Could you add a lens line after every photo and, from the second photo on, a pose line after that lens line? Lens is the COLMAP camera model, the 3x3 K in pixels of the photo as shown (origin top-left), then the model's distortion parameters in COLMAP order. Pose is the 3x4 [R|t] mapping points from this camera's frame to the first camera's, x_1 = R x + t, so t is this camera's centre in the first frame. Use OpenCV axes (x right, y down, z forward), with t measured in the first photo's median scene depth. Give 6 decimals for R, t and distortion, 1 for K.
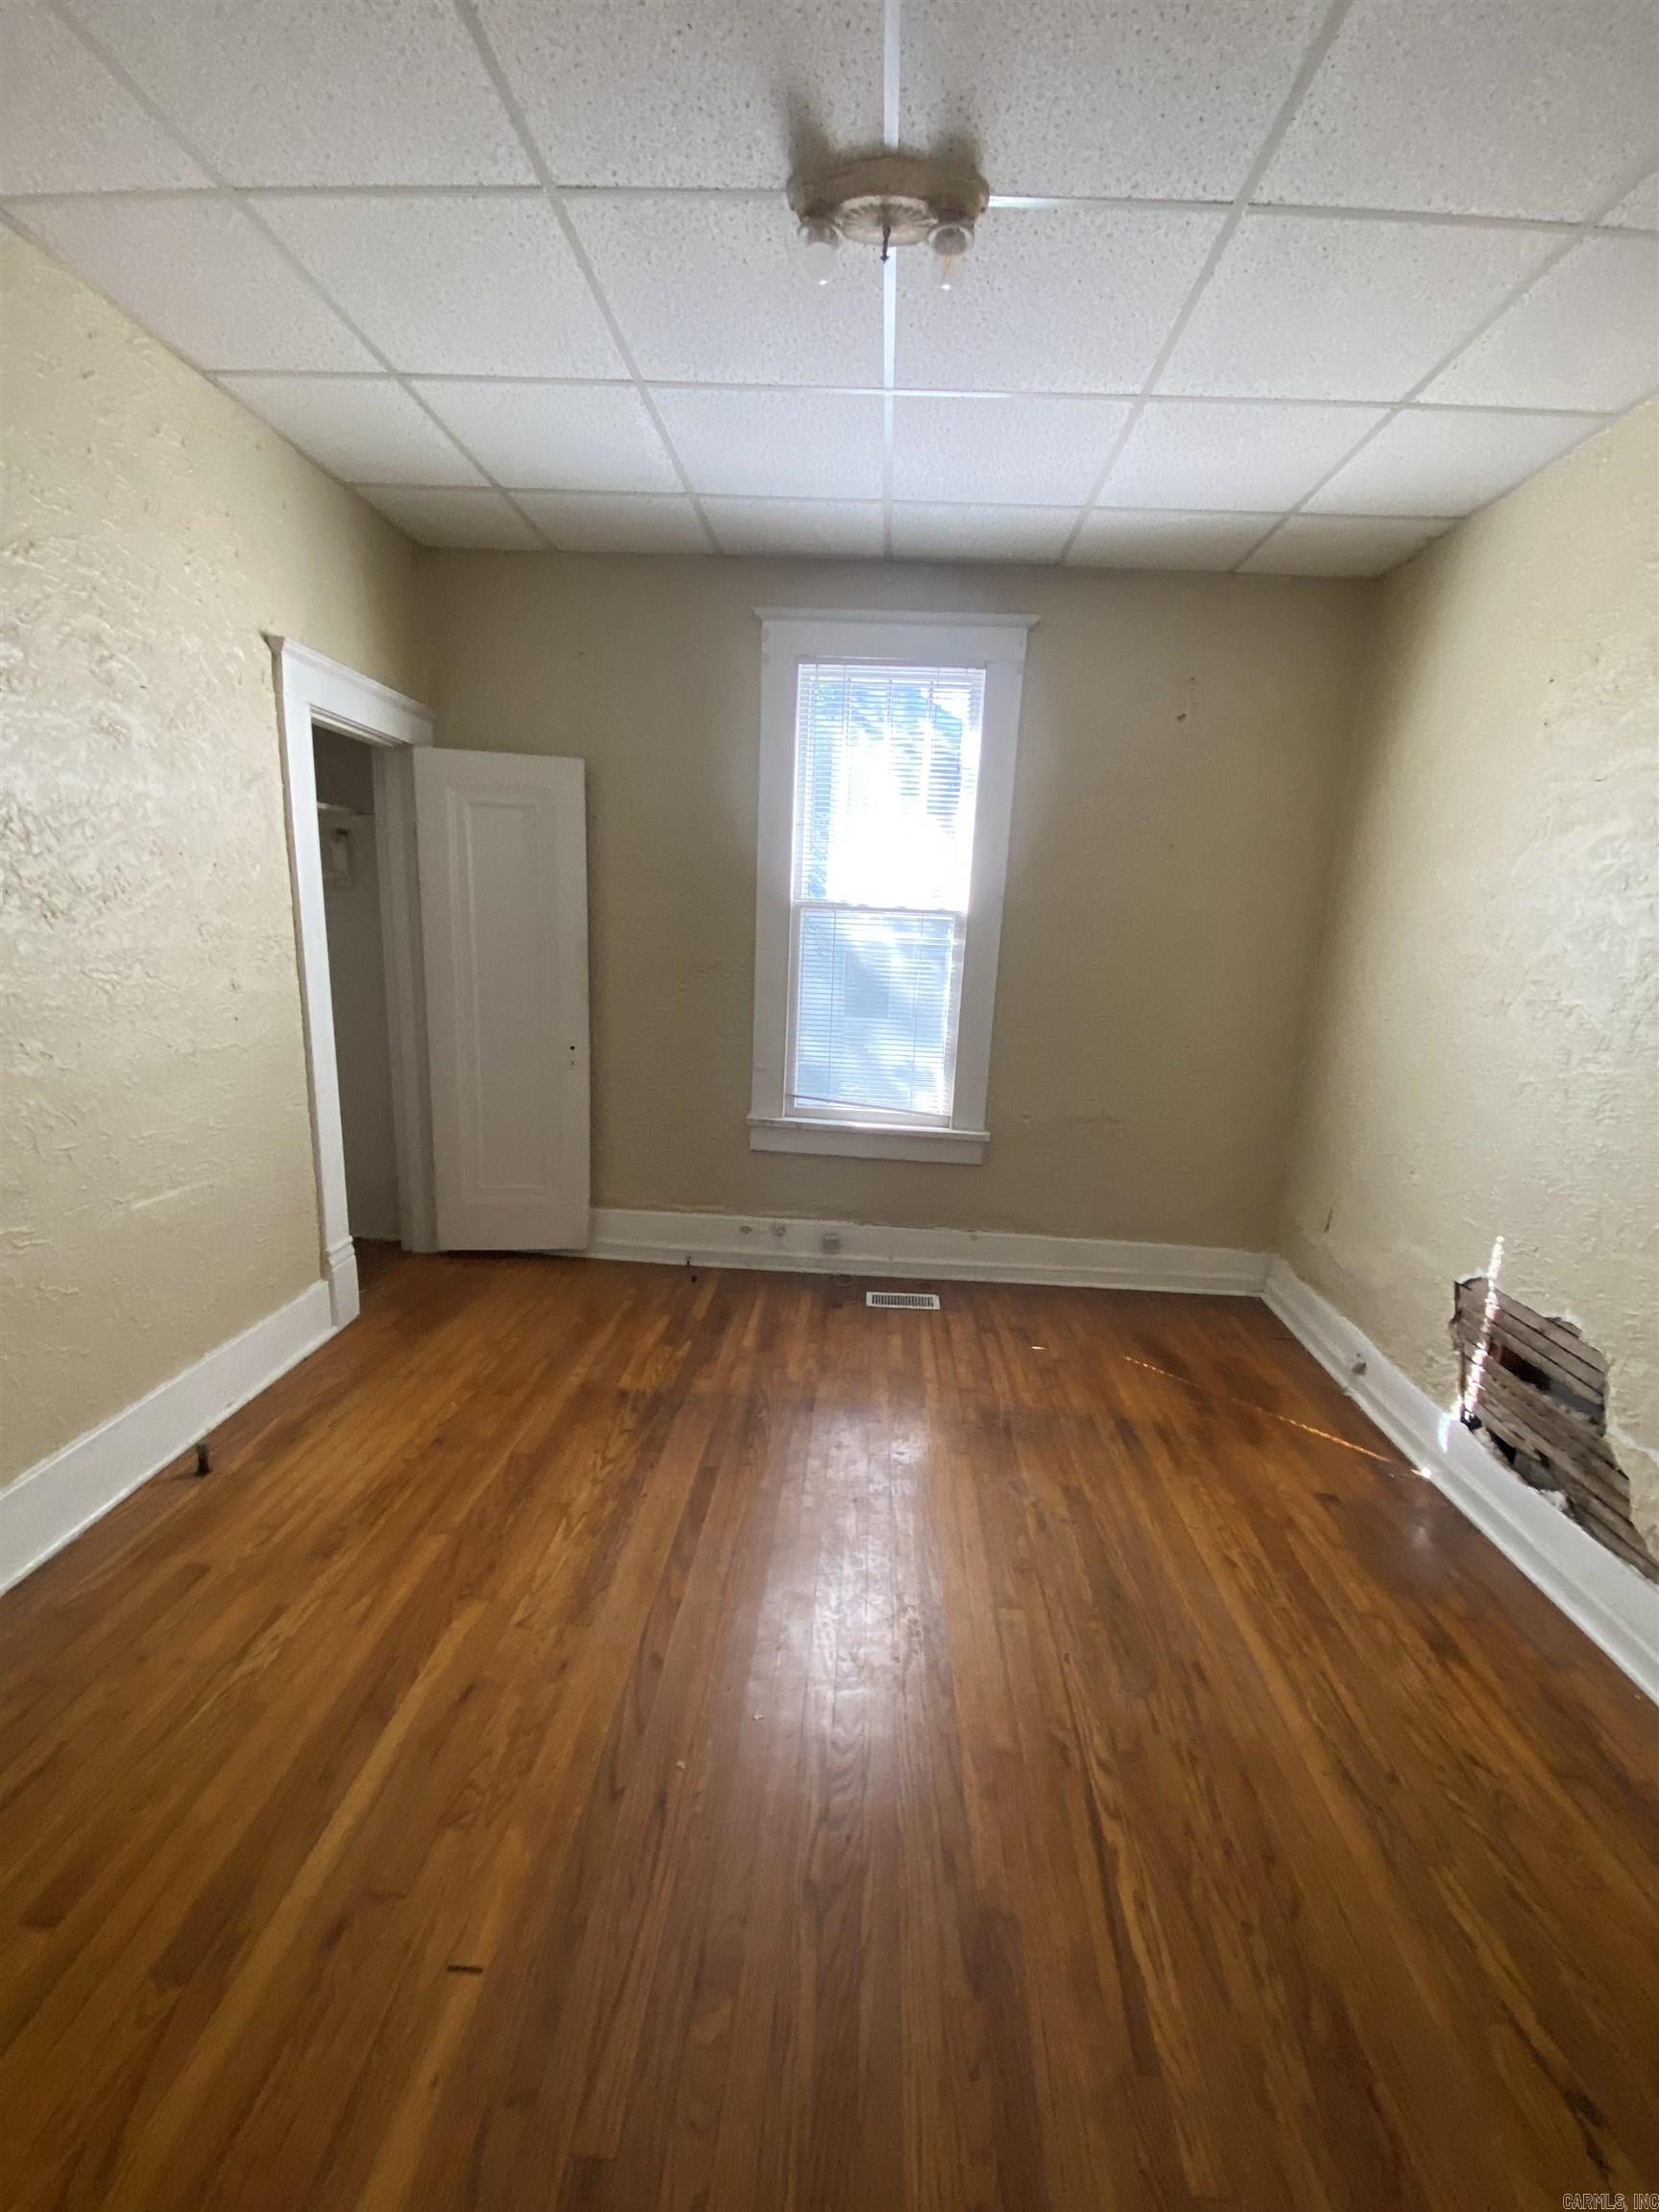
lens RADIAL K [[899.7, 0, 866.1], [0, 899.7, 1091.8], [0, 0, 1]] dist [-0.006994, -0.010693]
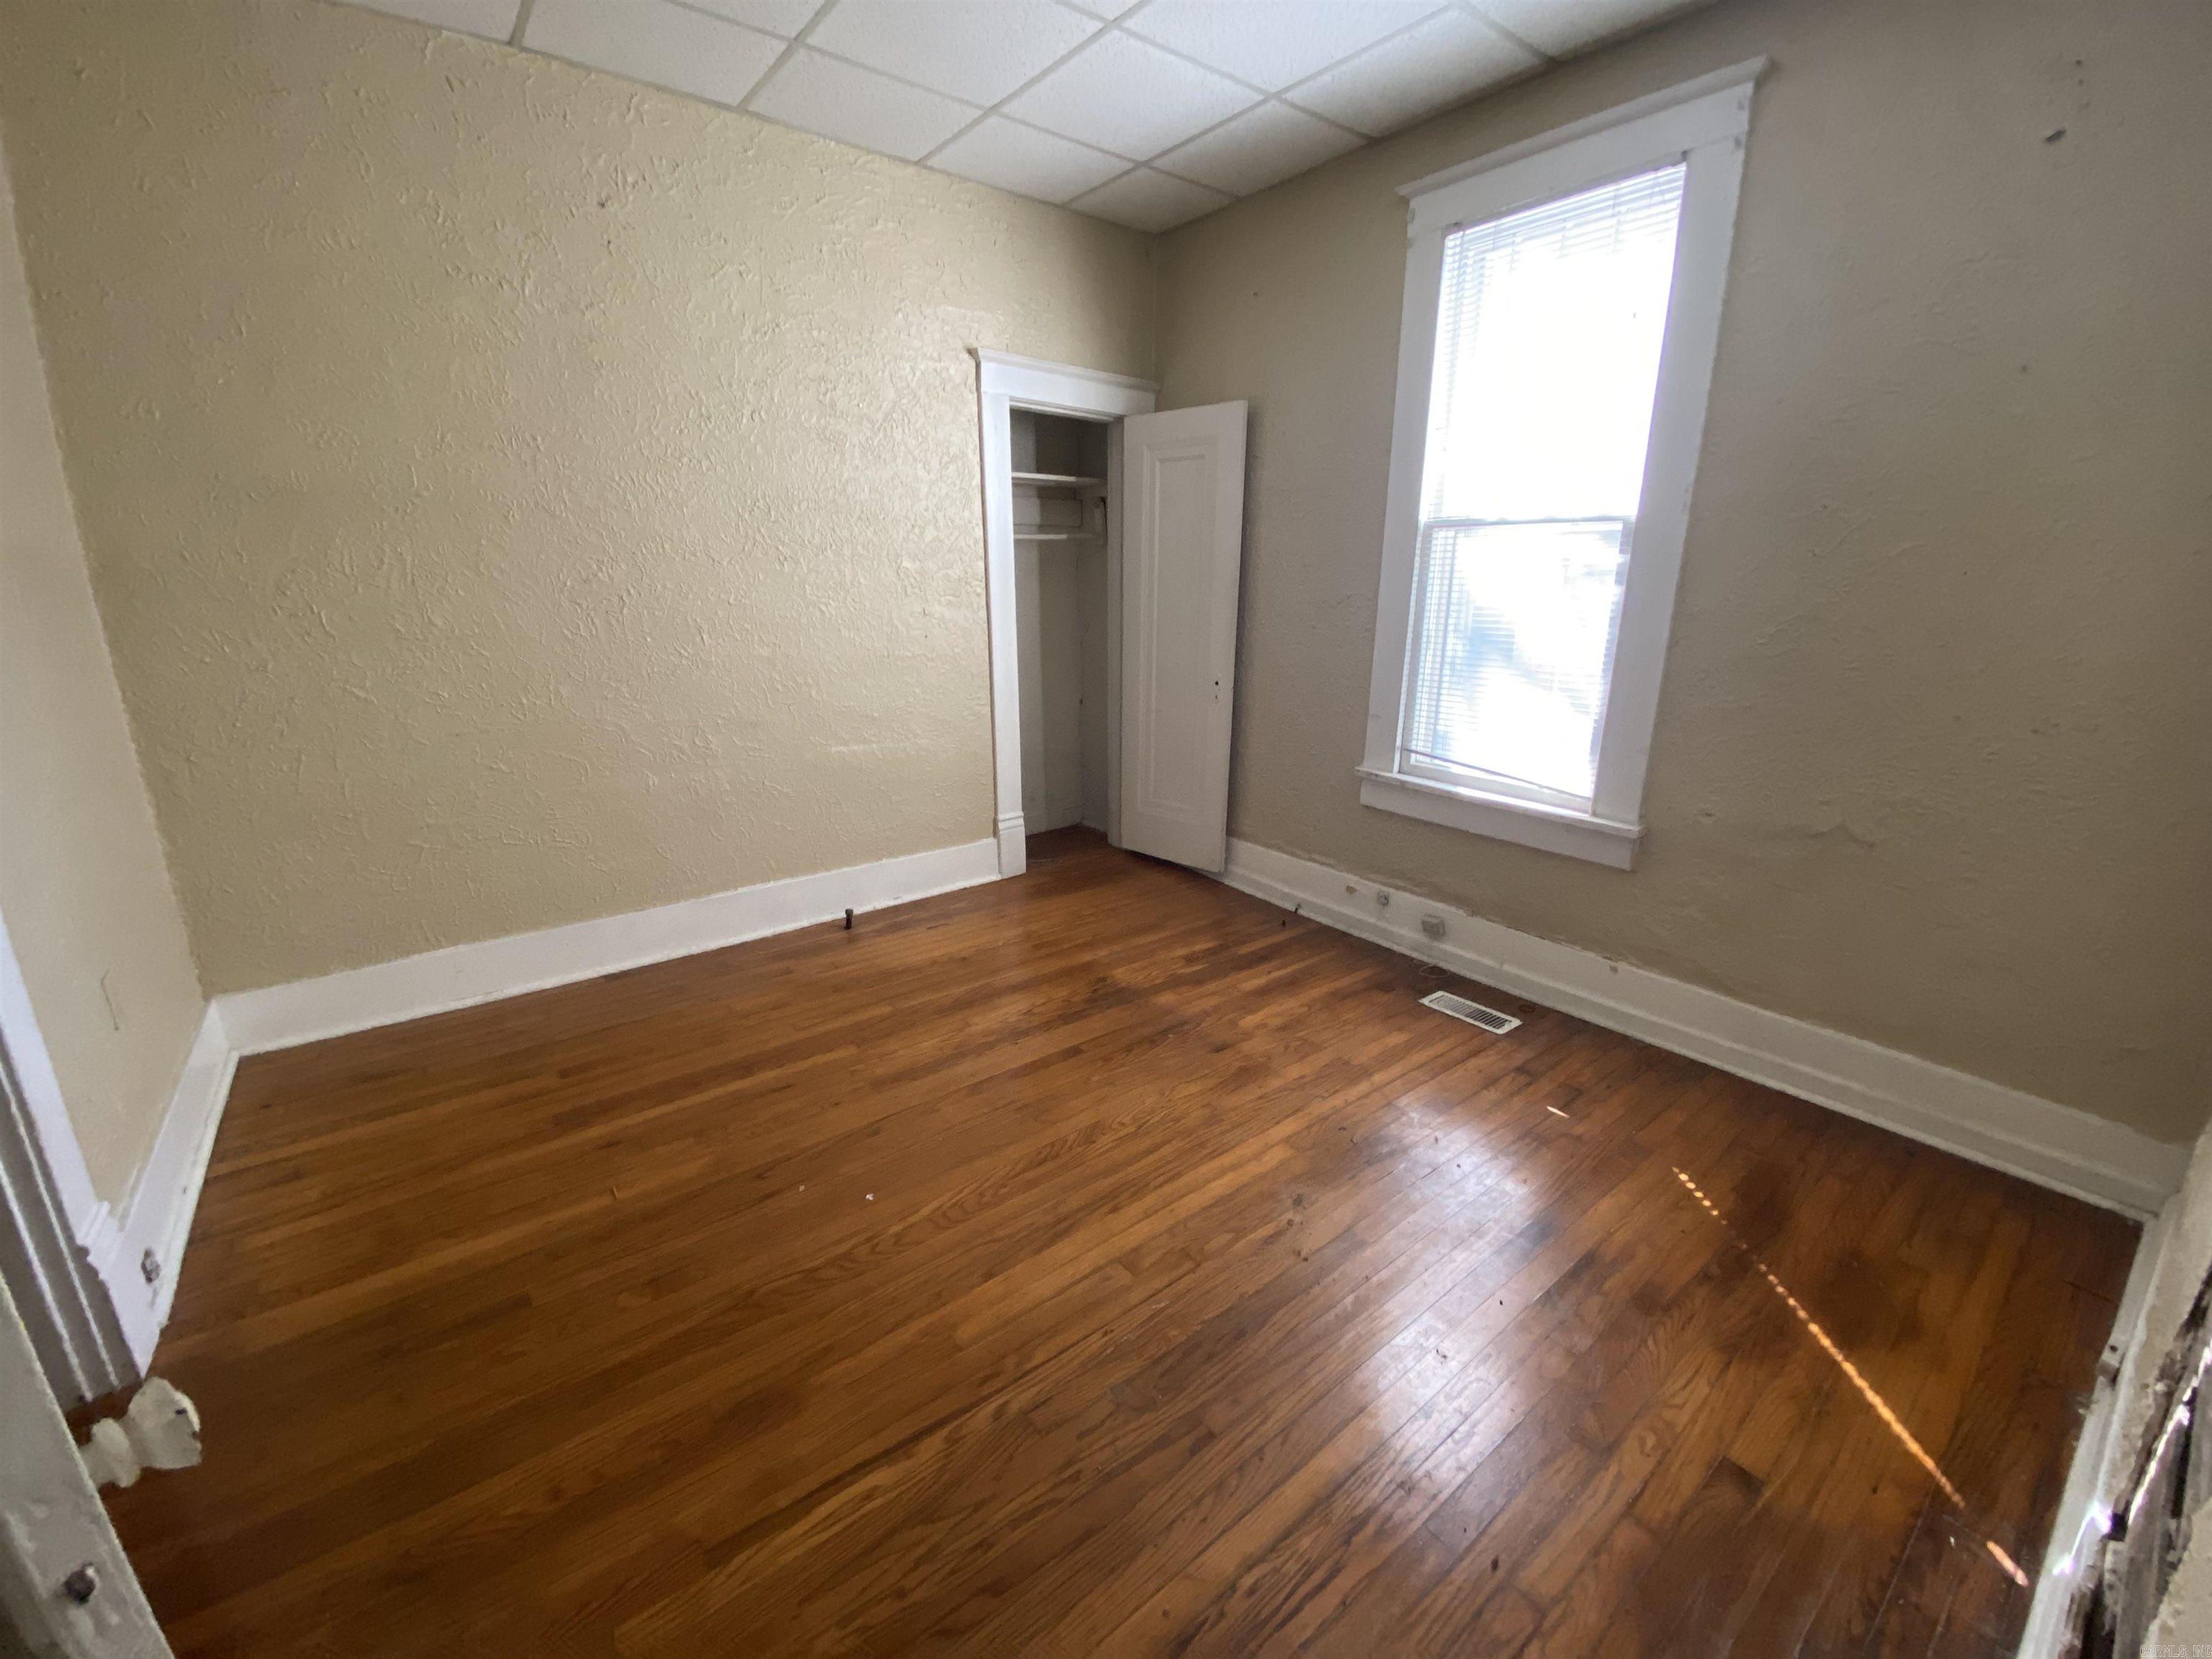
lens RADIAL K [[899.7, 0, 1093.6], [0, 899.7, 821.8], [0, 0, 1]] dist [-0.006994, -0.010693]
pose [[0.629251, 0.163270, -0.759859, 0.437343], [-0.123038, 0.986283, 0.110032, 0.015114], [0.767401, 0.024254, 0.640708, 0.213597]]
